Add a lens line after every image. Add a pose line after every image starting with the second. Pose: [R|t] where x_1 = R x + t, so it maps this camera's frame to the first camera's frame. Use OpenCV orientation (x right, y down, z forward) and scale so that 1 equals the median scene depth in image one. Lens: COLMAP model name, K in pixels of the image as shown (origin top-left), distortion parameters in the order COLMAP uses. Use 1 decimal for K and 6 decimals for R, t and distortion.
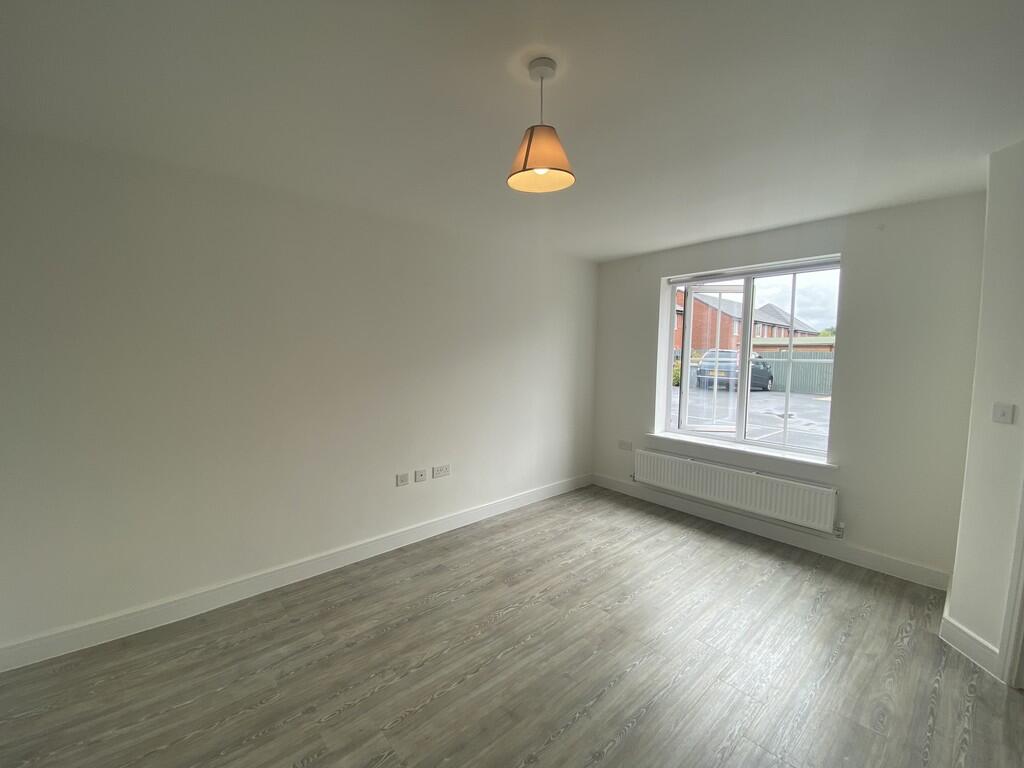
lens RADIAL K [[416.9, 0, 510.7], [0, 416.9, 384.8], [0, 0, 1]] dist [0.001393, -0.000110]
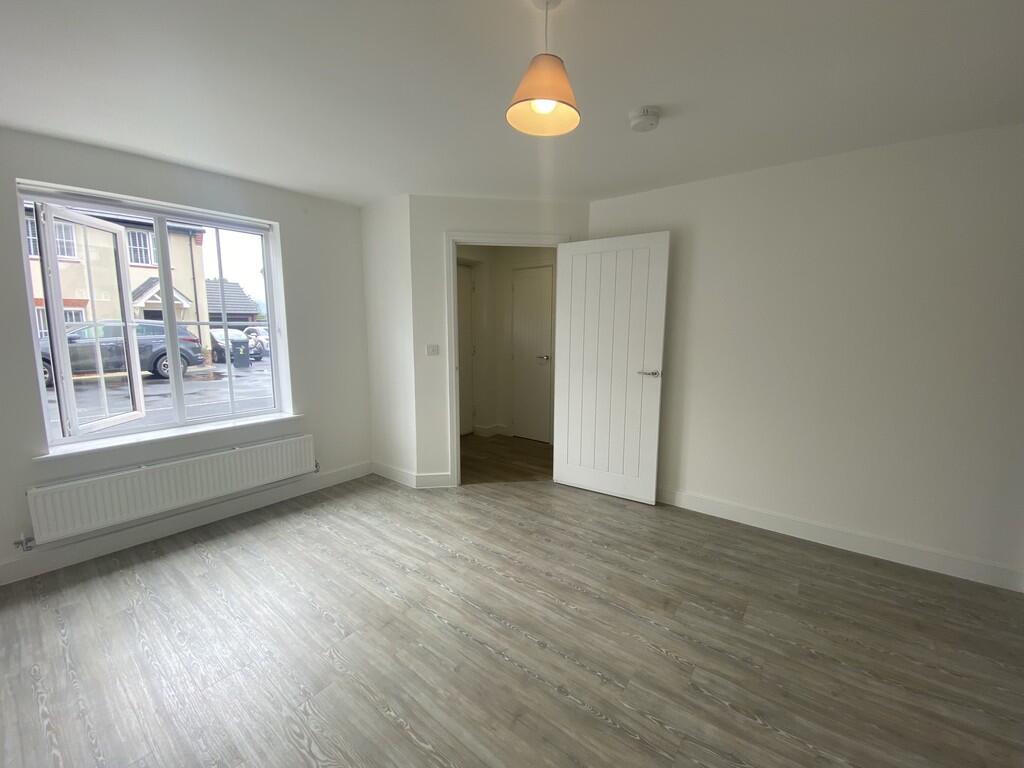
lens RADIAL K [[416.9, 0, 513.9], [0, 416.9, 380.8], [0, 0, 1]] dist [0.001393, -0.000110]
pose [[-0.173685, -0.140758, 0.974690, -0.456759], [0.073790, 0.985090, 0.155409, -0.035567], [-0.982033, 0.098914, -0.160709, 0.641874]]
